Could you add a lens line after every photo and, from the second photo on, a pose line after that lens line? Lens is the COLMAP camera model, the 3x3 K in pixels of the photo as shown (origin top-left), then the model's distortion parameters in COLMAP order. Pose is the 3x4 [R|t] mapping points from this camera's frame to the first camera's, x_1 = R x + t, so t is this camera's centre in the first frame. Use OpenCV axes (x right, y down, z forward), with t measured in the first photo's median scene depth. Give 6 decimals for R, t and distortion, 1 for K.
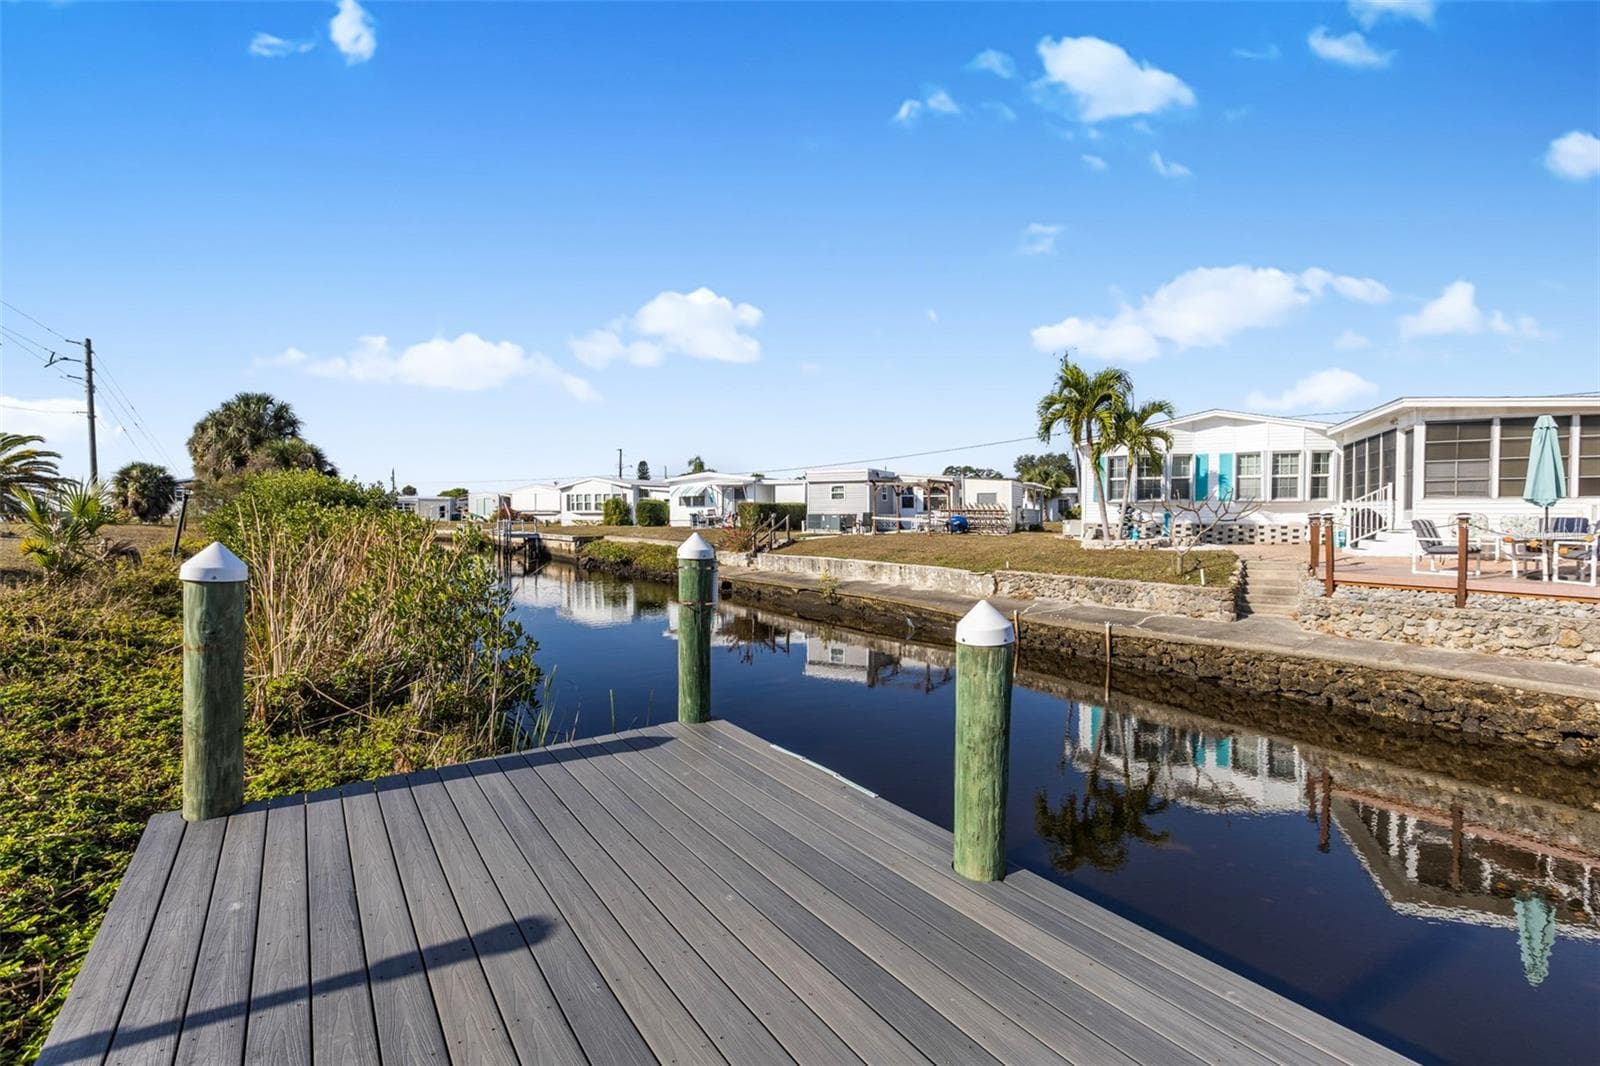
lens RADIAL K [[744.9, 0, 790.1], [0, 744.9, 531.2], [0, 0, 1]] dist [0.025036, -0.000669]
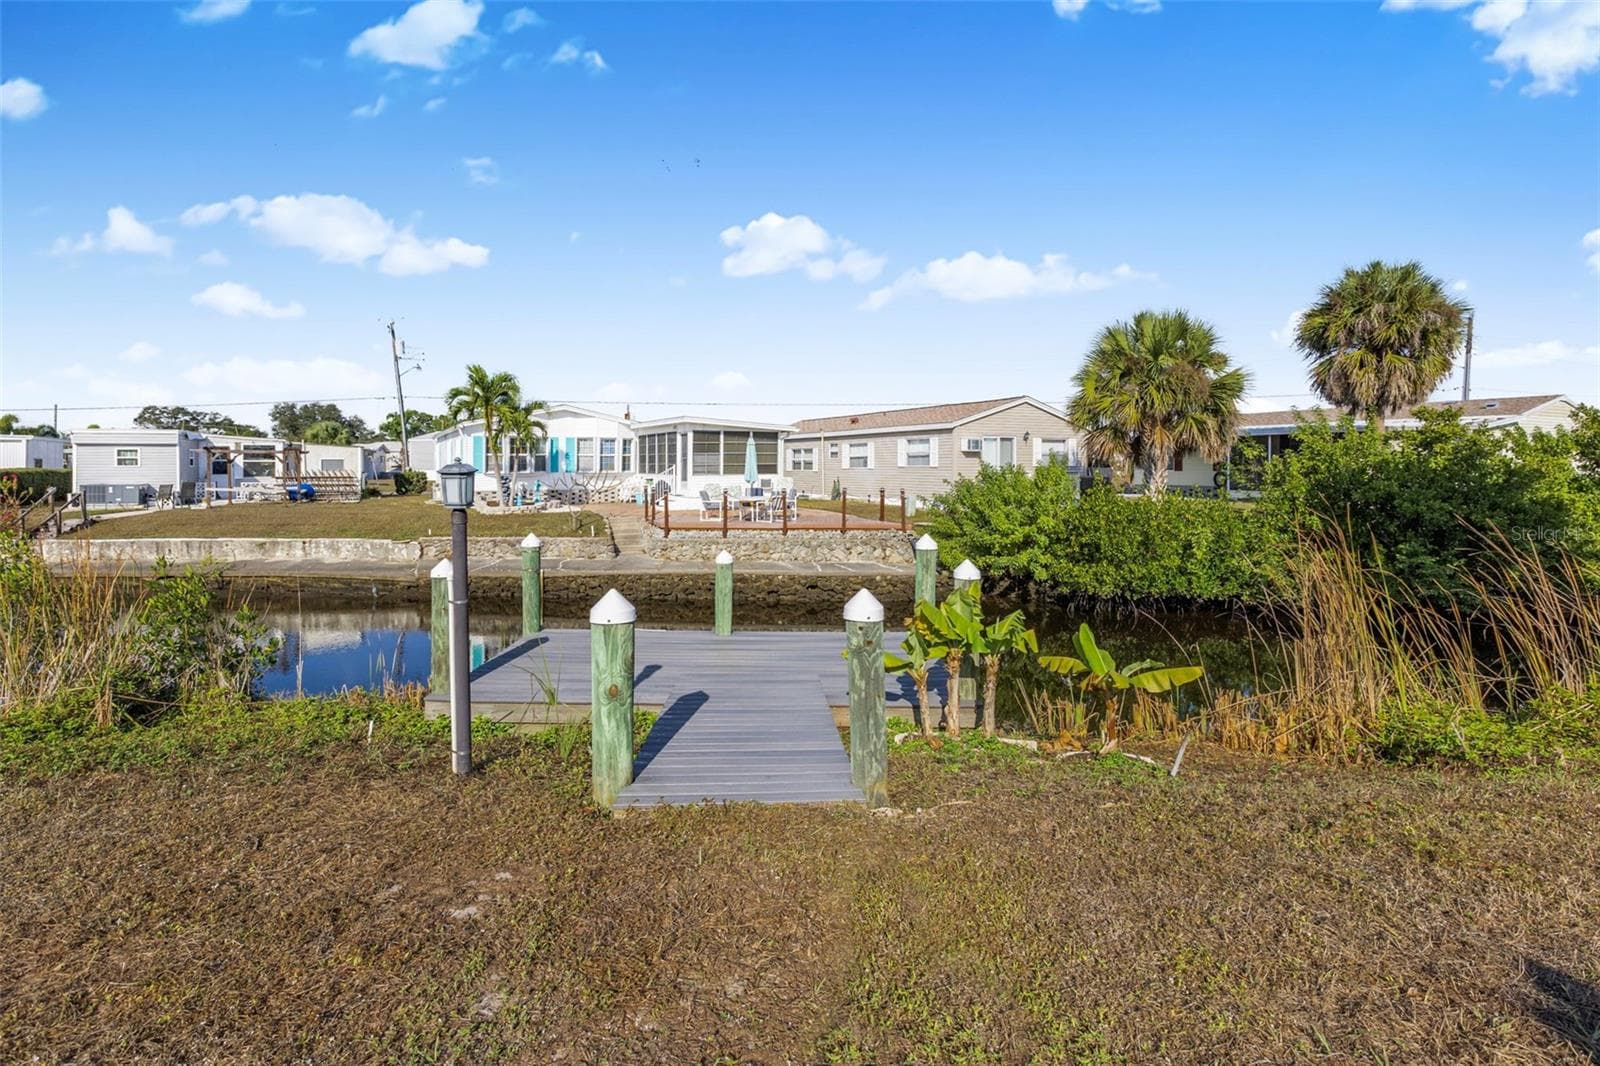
lens RADIAL K [[744.9, 0, 790.1], [0, 744.9, 531.2], [0, 0, 1]] dist [0.025036, -0.000669]
pose [[0.611829, -0.073517, 0.787566, -0.291491], [0.024050, 0.996940, 0.074378, -0.030486], [-0.790625, -0.026566, 0.611725, -0.162449]]
